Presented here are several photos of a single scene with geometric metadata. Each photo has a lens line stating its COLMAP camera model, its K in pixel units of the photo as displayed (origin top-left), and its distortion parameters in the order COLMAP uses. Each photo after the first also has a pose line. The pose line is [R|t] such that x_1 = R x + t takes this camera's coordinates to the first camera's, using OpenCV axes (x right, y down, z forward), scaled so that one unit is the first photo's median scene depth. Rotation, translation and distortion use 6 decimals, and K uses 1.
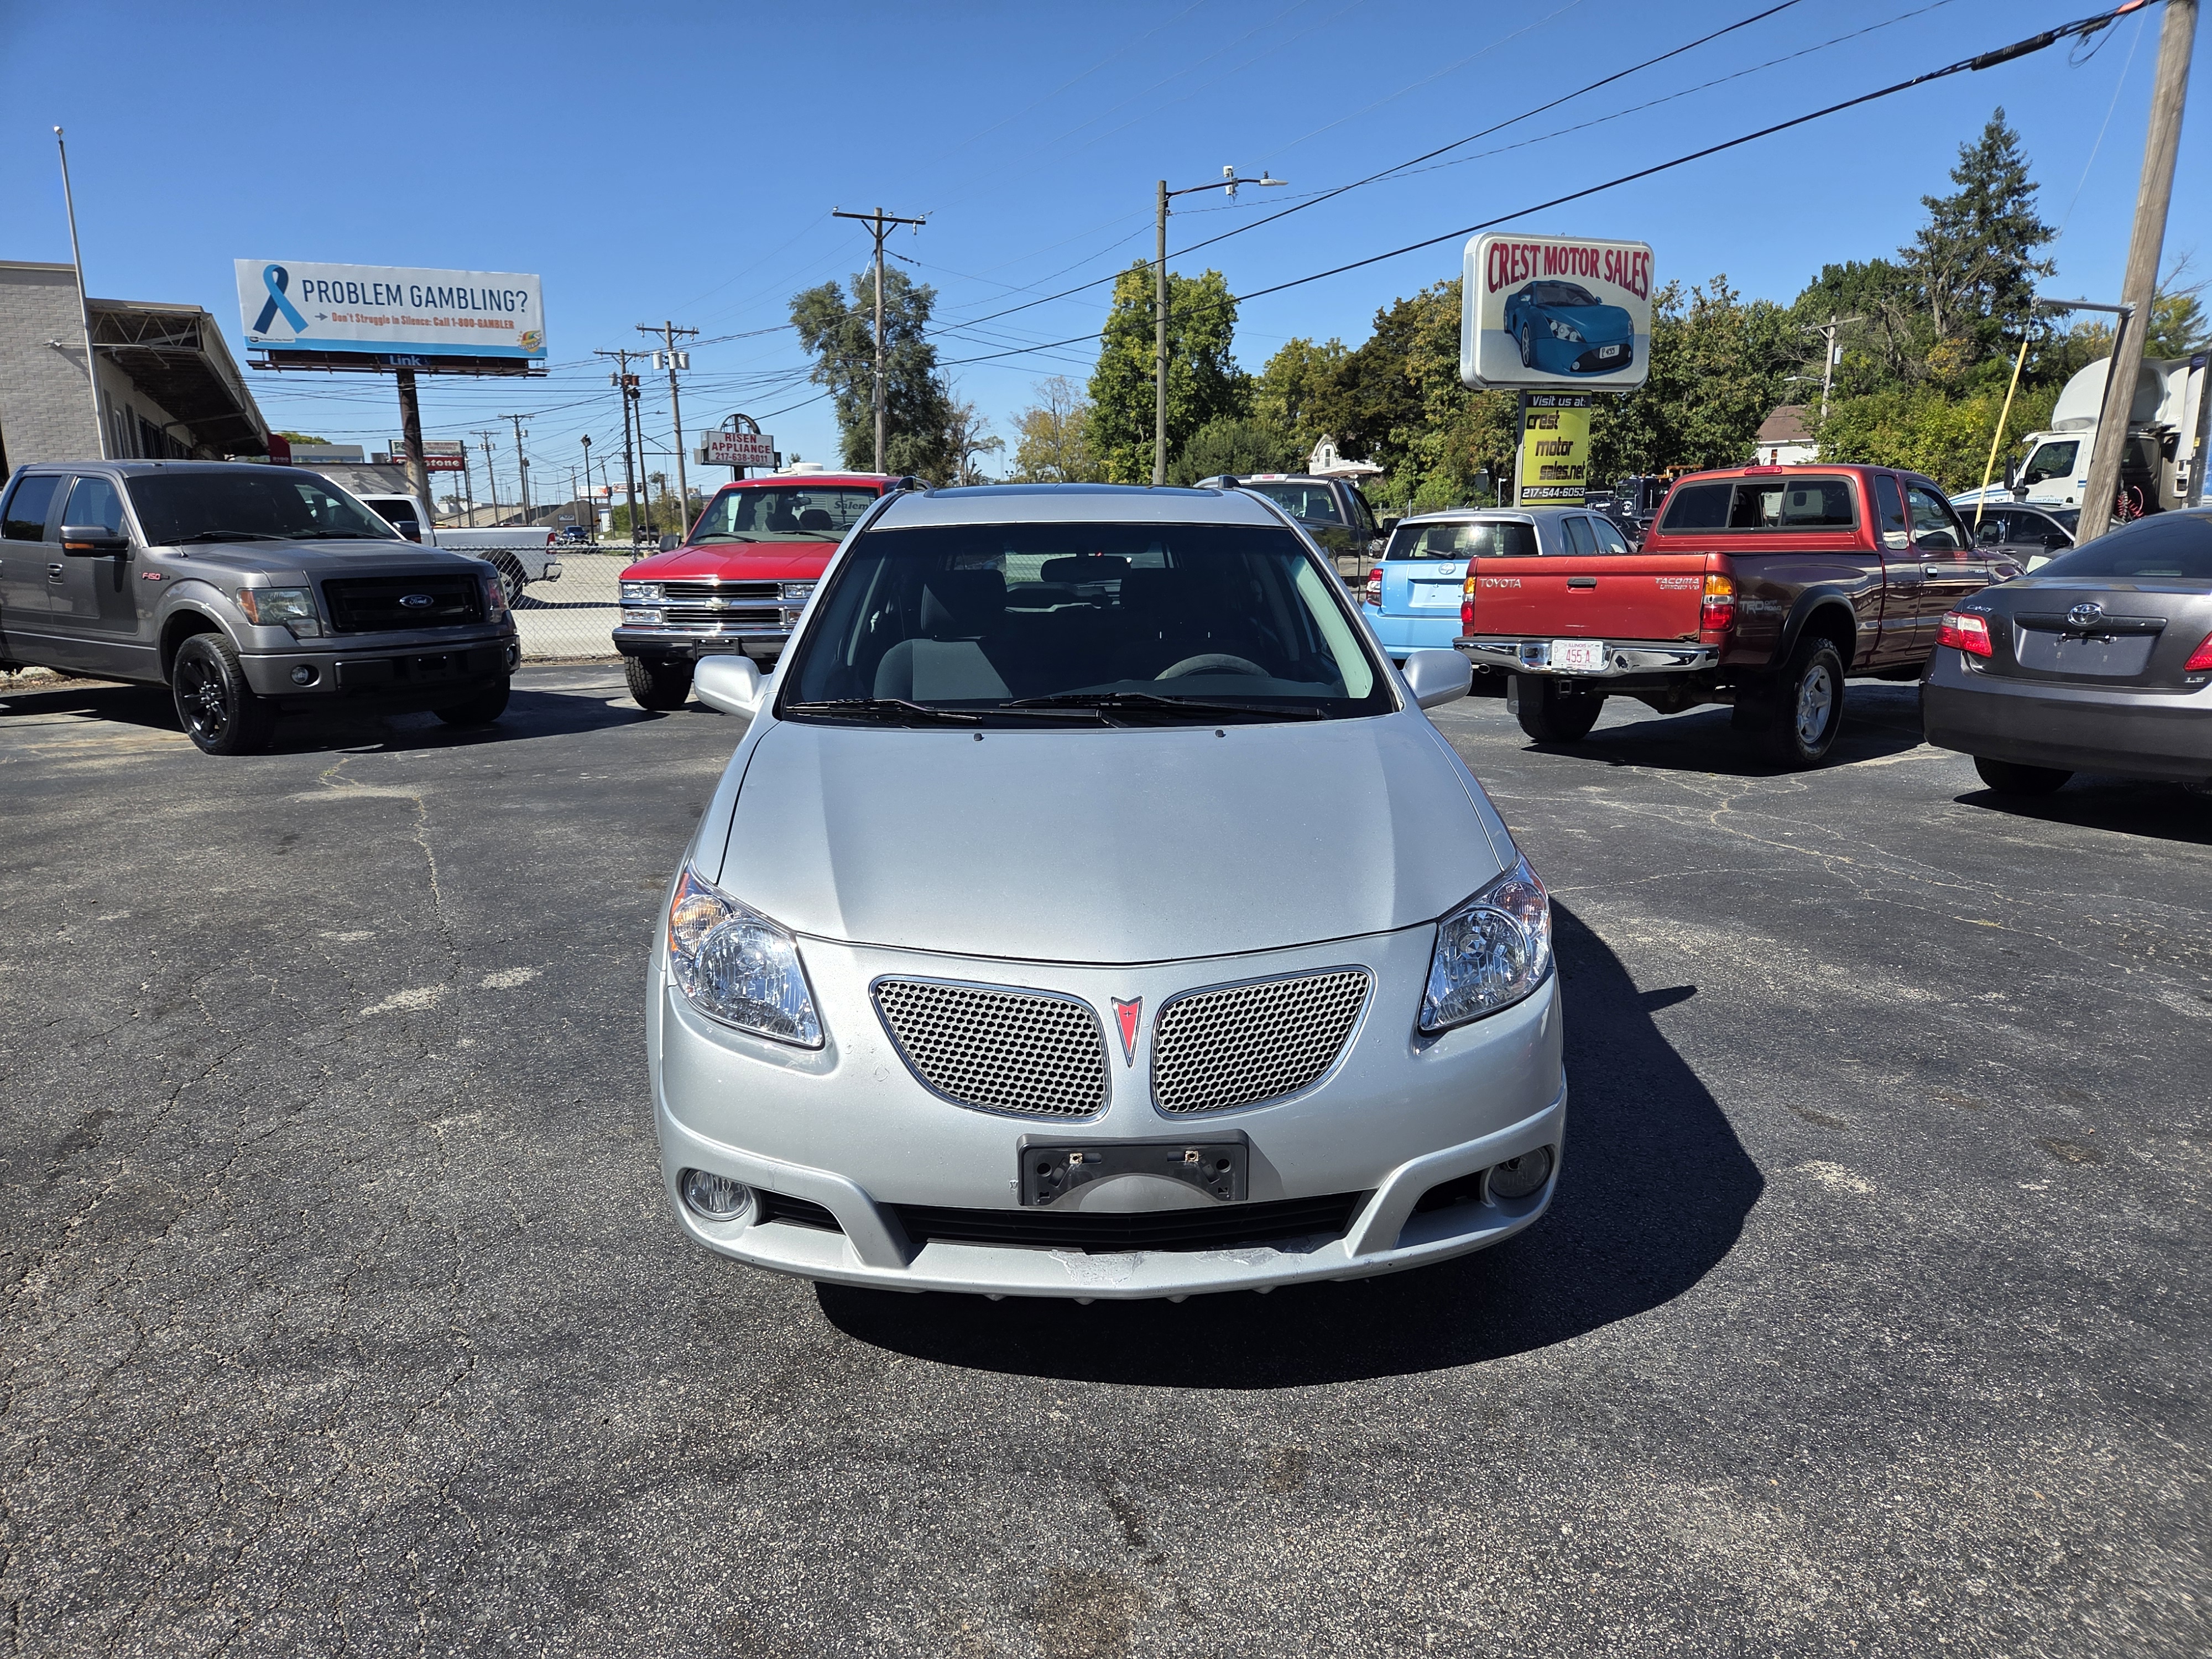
lens RADIAL K [[1491.8, 0, 1095.2], [0, 1491.8, 839.7], [0, 0, 1]] dist [0.061696, -0.052385]
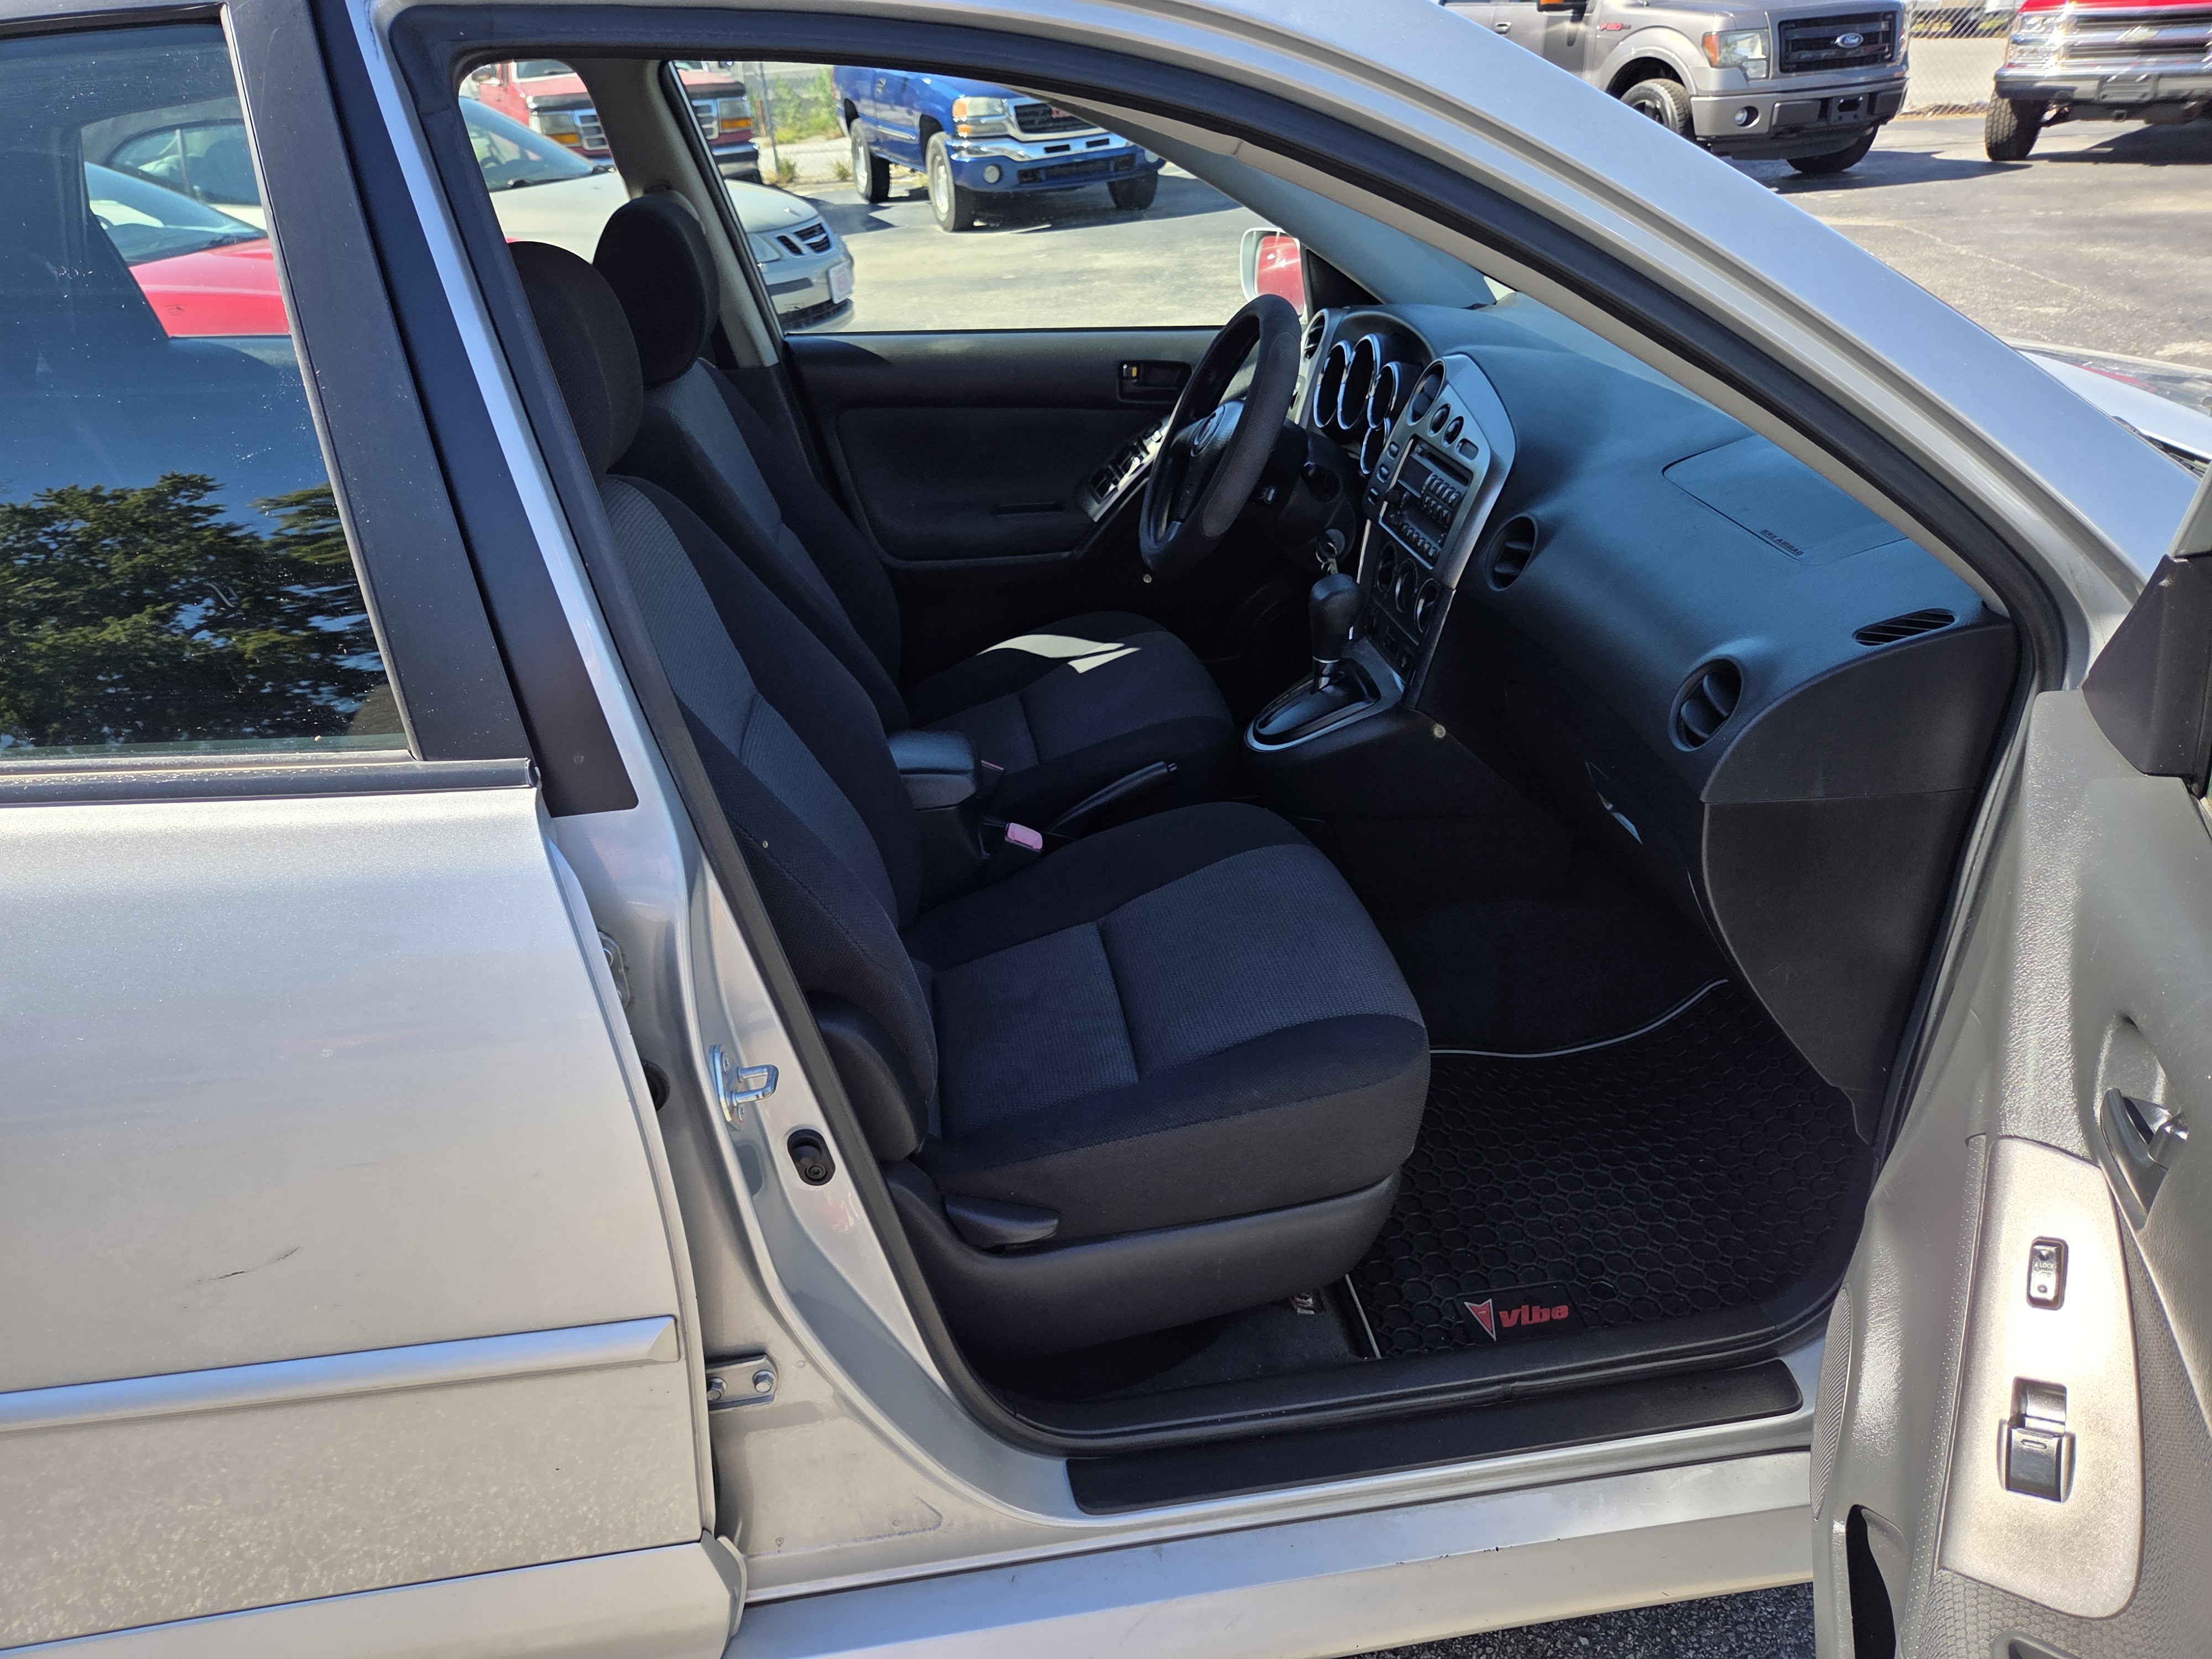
lens RADIAL K [[1491.8, 0, 1095.2], [0, 1491.8, 839.7], [0, 0, 1]] dist [0.061696, -0.052385]
pose [[0.835947, 0.224193, -0.500929, -0.138559], [-0.066137, 0.947256, 0.313579, 0.045609], [0.544811, -0.229006, 0.806683, -0.171874]]
